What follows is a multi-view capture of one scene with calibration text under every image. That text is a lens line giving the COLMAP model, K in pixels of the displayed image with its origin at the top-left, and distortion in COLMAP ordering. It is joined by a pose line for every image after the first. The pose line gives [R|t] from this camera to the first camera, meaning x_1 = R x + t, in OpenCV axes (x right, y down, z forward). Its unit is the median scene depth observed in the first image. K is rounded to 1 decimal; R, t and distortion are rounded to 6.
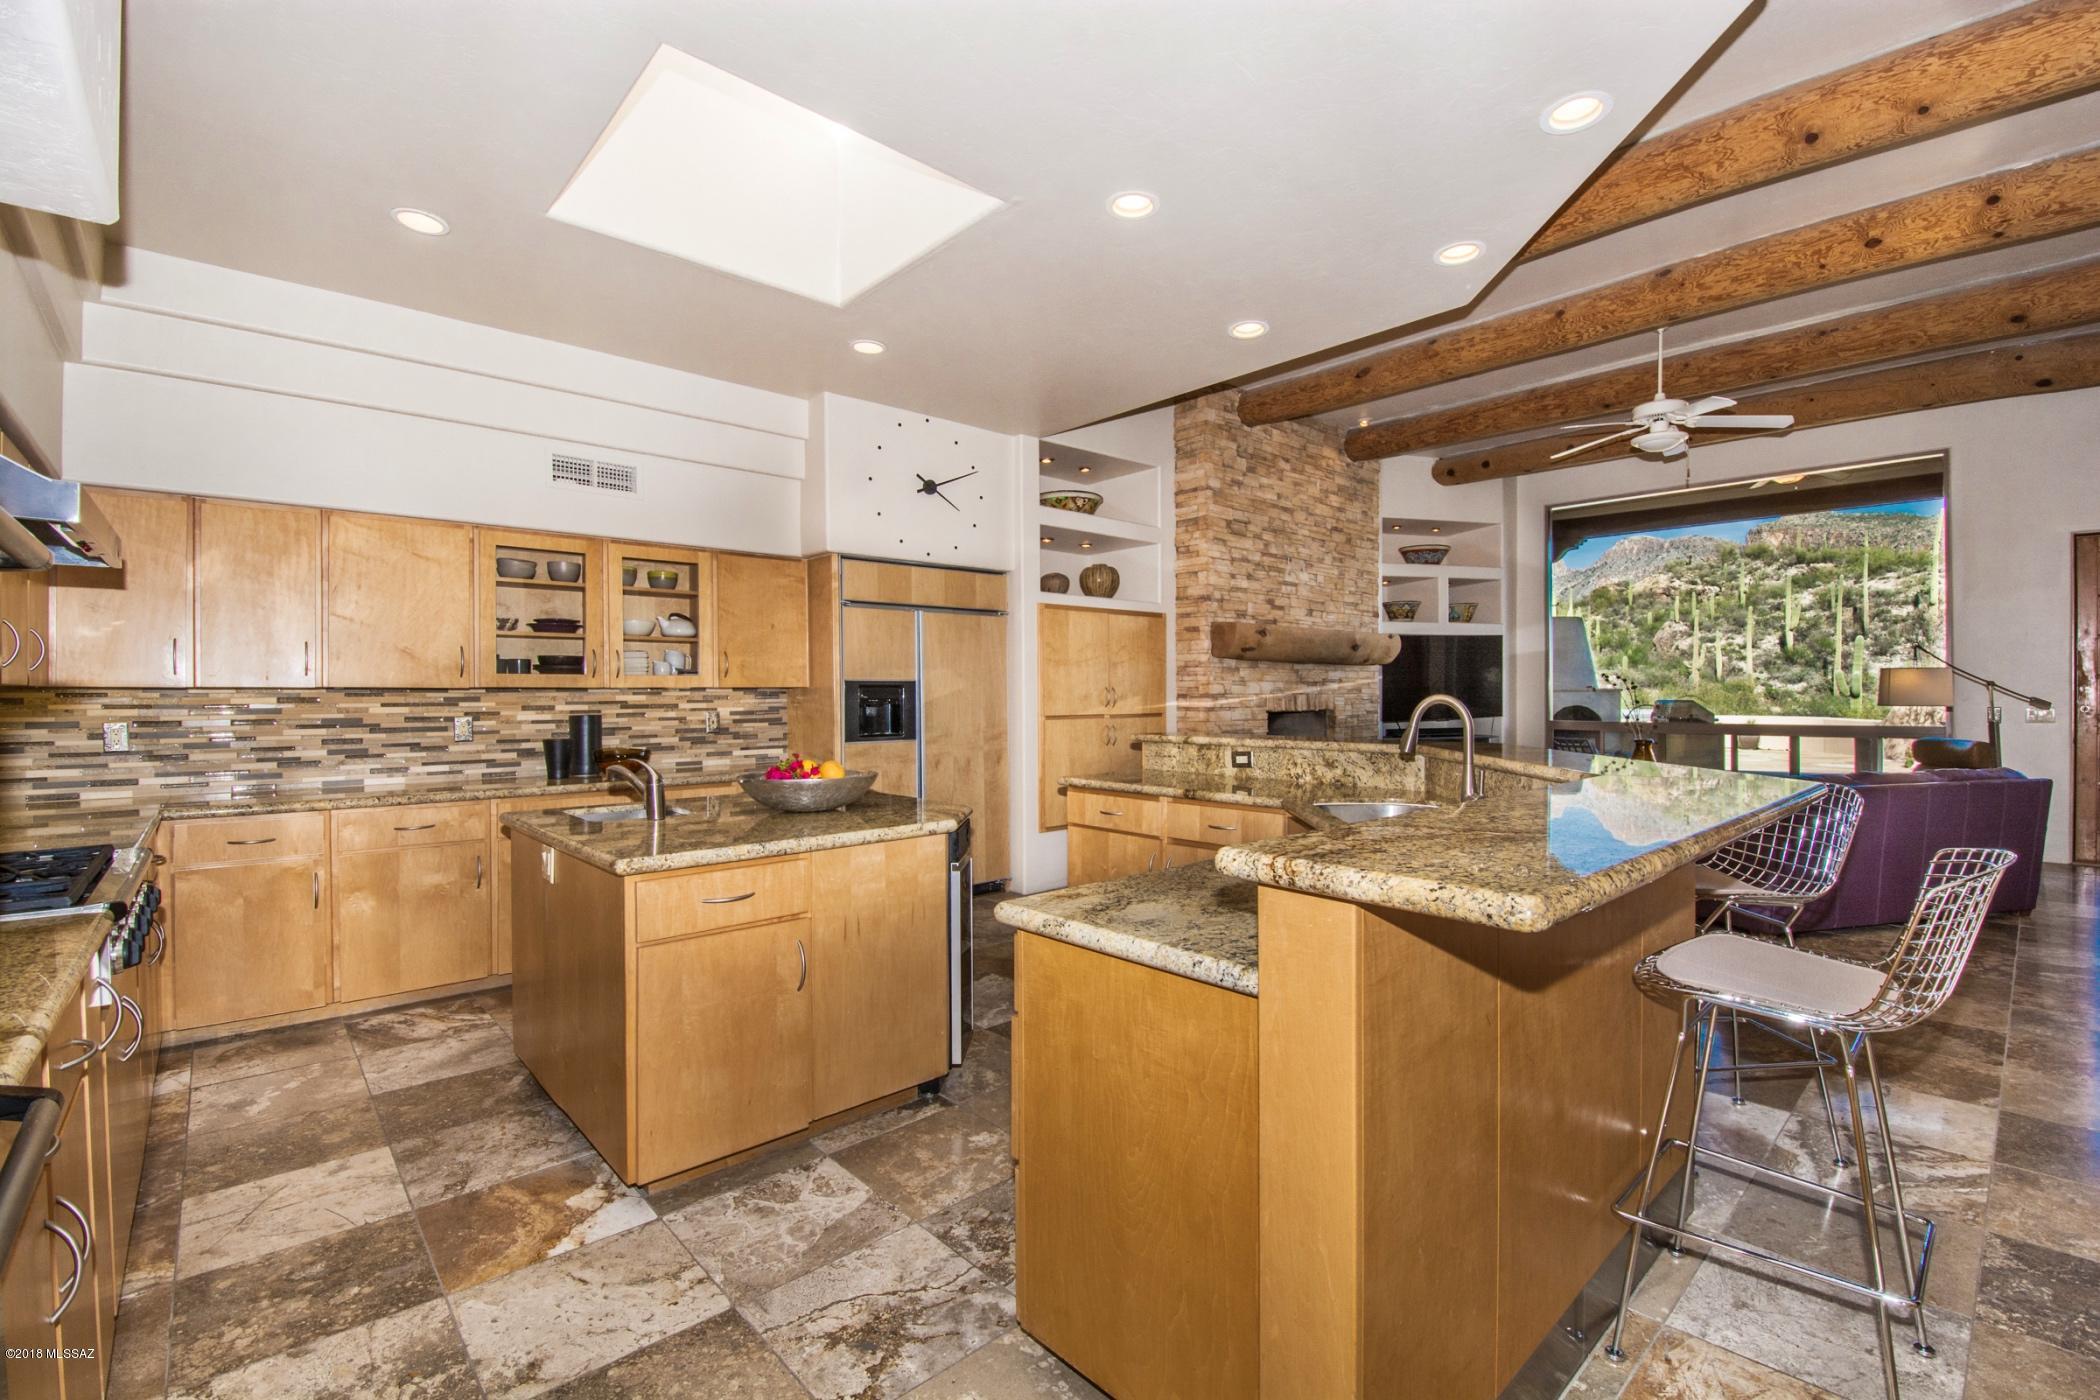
lens RADIAL K [[915.3, 0, 1055.8], [0, 915.3, 696.8], [0, 0, 1]] dist [0.011286, -0.020308]
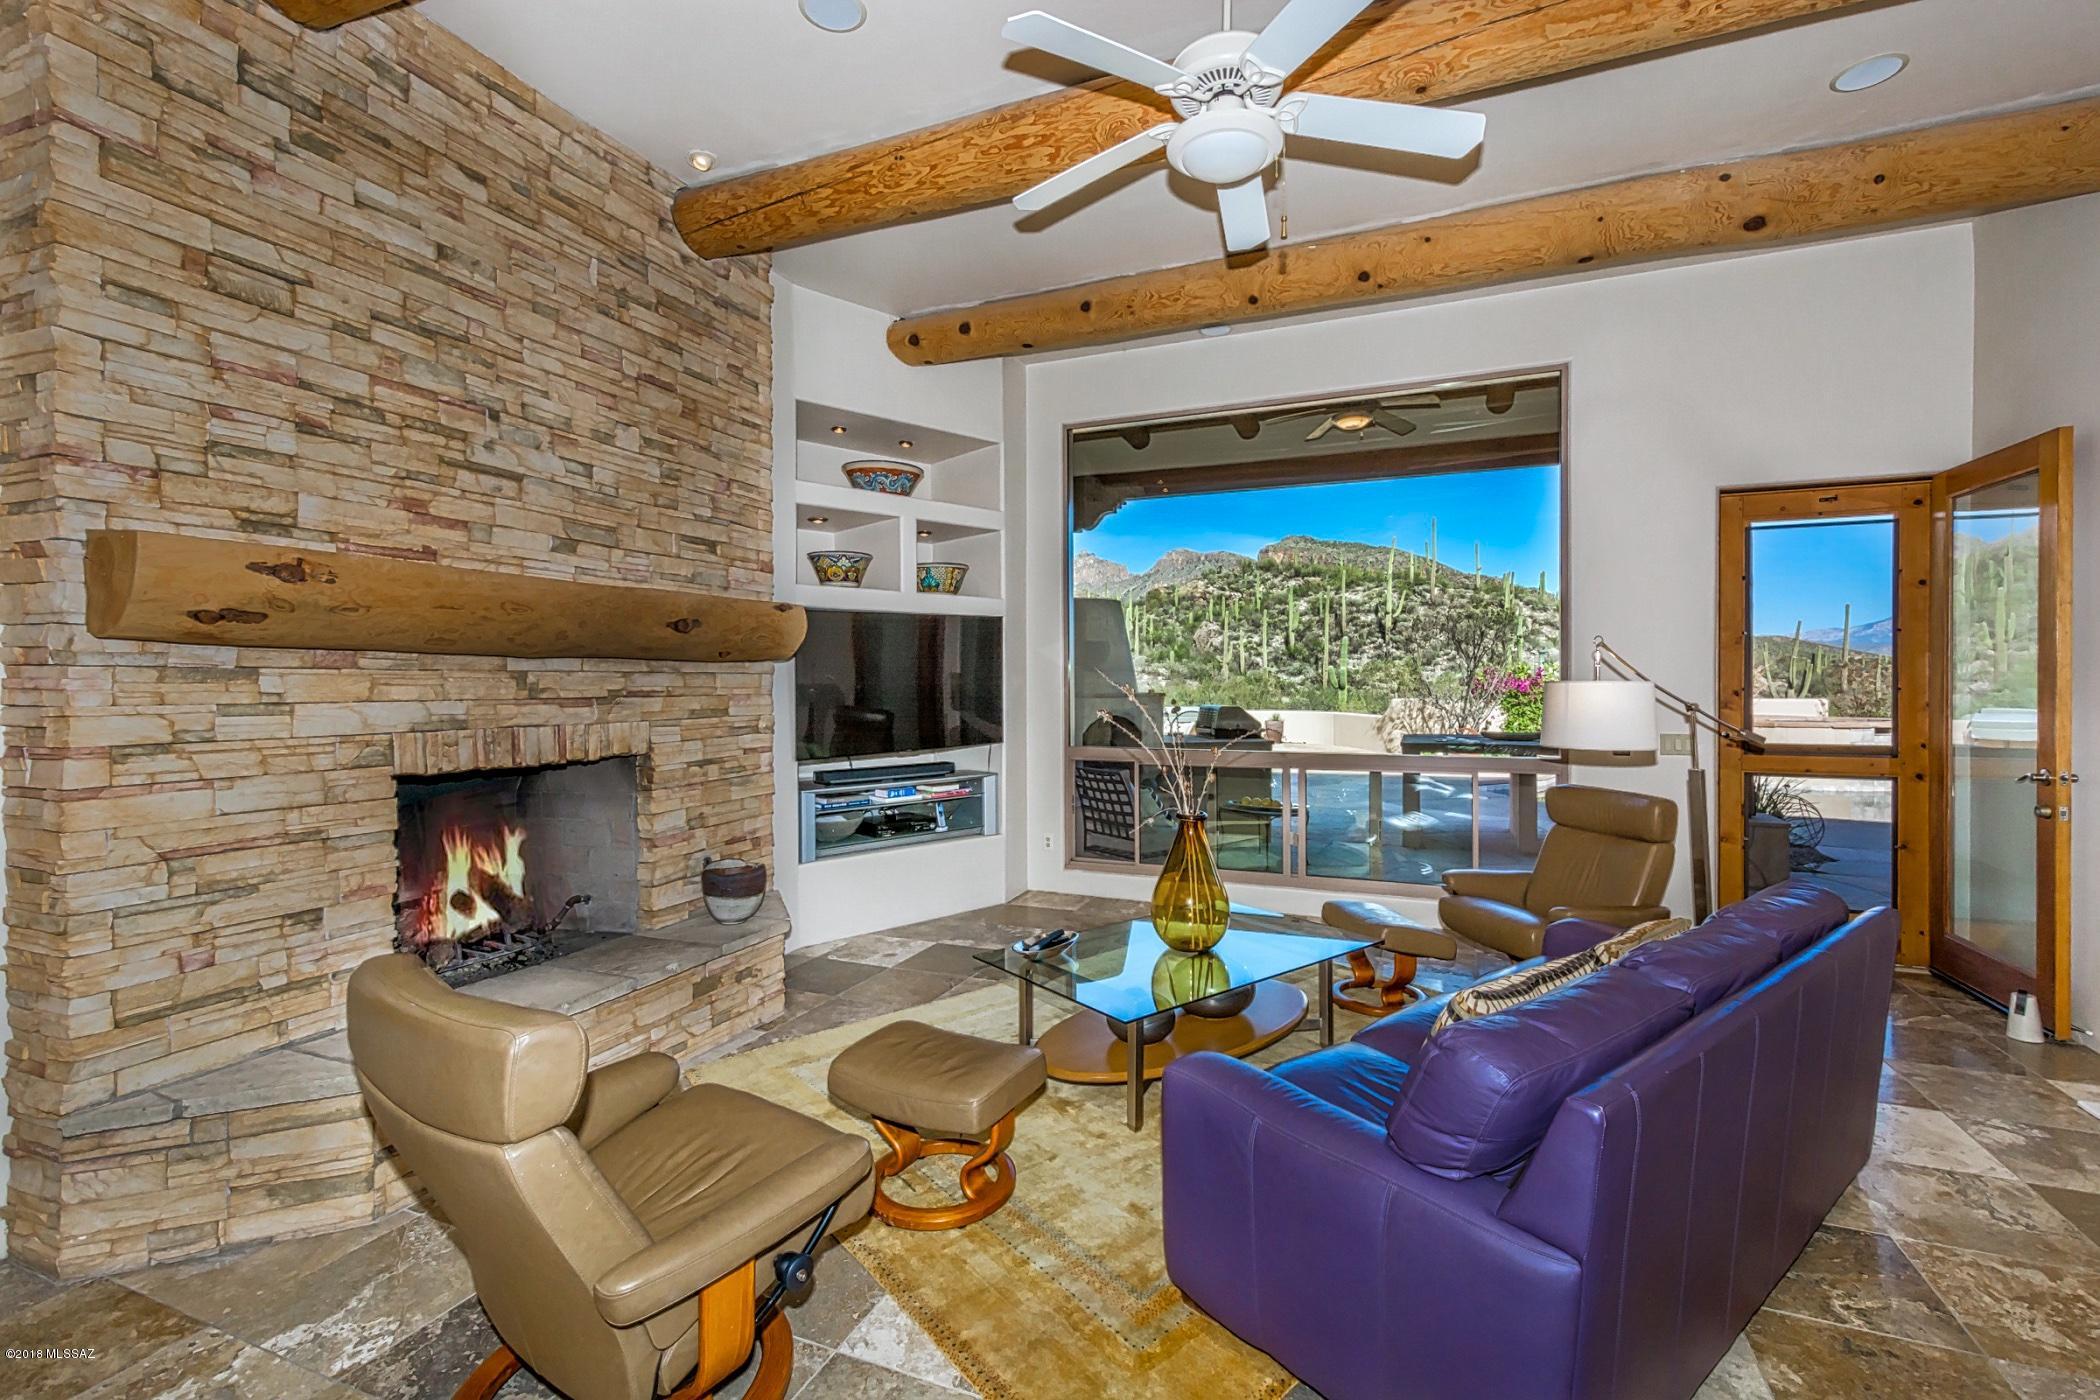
lens RADIAL K [[908.0, 0, 1055.9], [0, 908.0, 686.7], [0, 0, 1]] dist [0.012974, -0.000085]
pose [[0.909834, -0.001175, 0.414970, 0.305699], [0.000769, 0.999999, 0.001145, -0.021891], [-0.414971, -0.000723, 0.909834, 0.481211]]
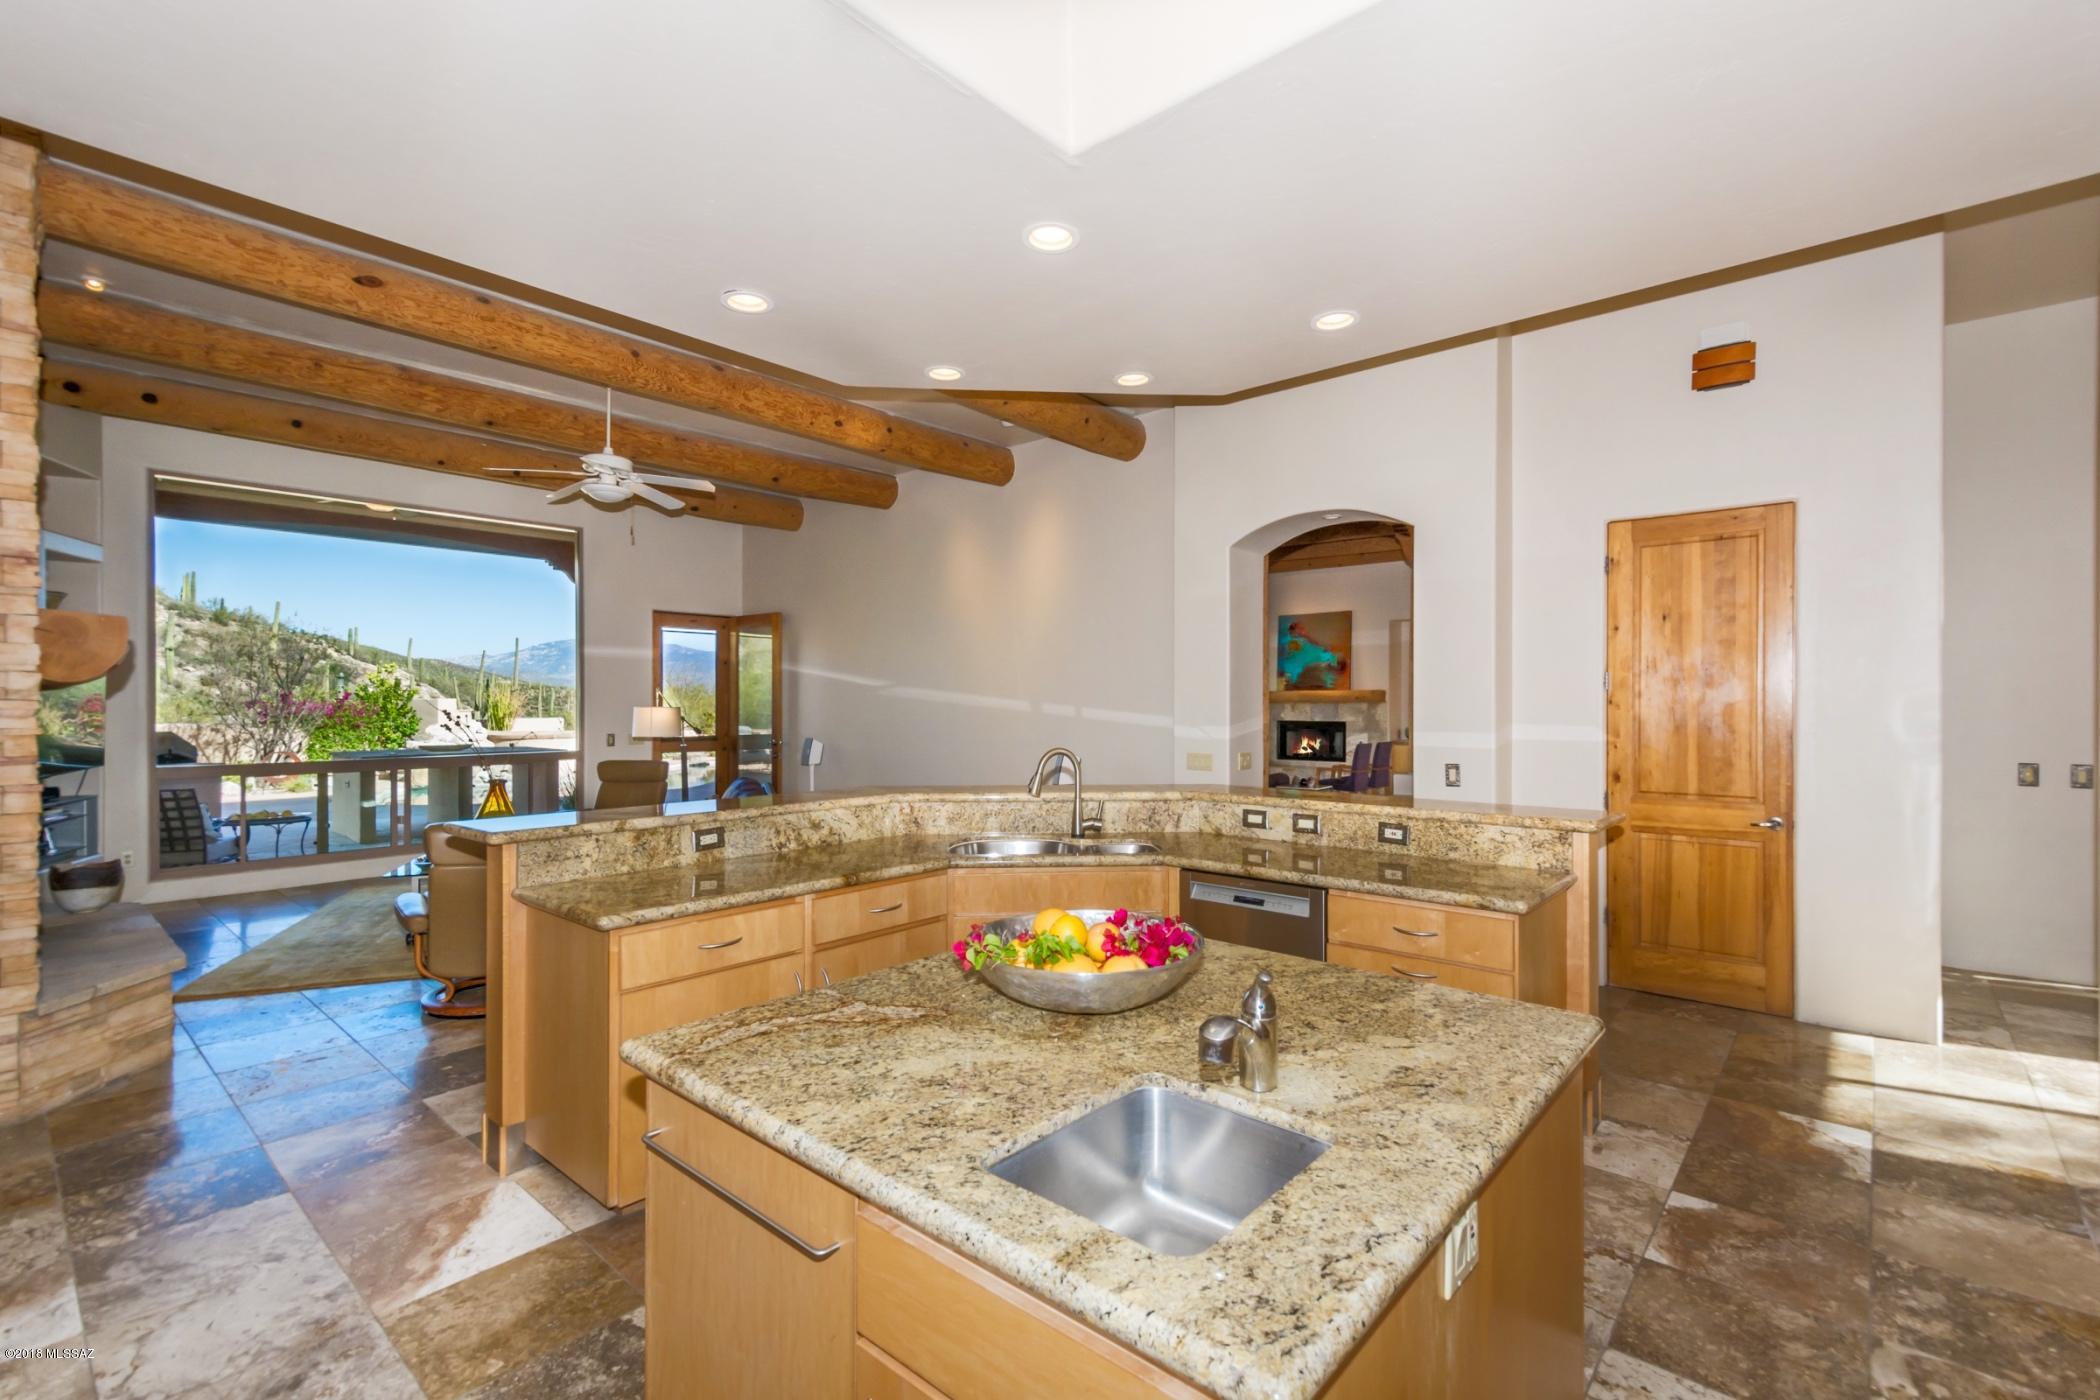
lens RADIAL K [[923.7, 0, 1074.2], [0, 923.7, 705.9], [0, 0, 1]] dist [0.018077, 0.000151]
pose [[-0.121326, 0.000021, 0.992613, -0.347076], [0.002982, 0.999995, 0.000344, -0.024710], [-0.992608, 0.003002, -0.121325, 0.446470]]
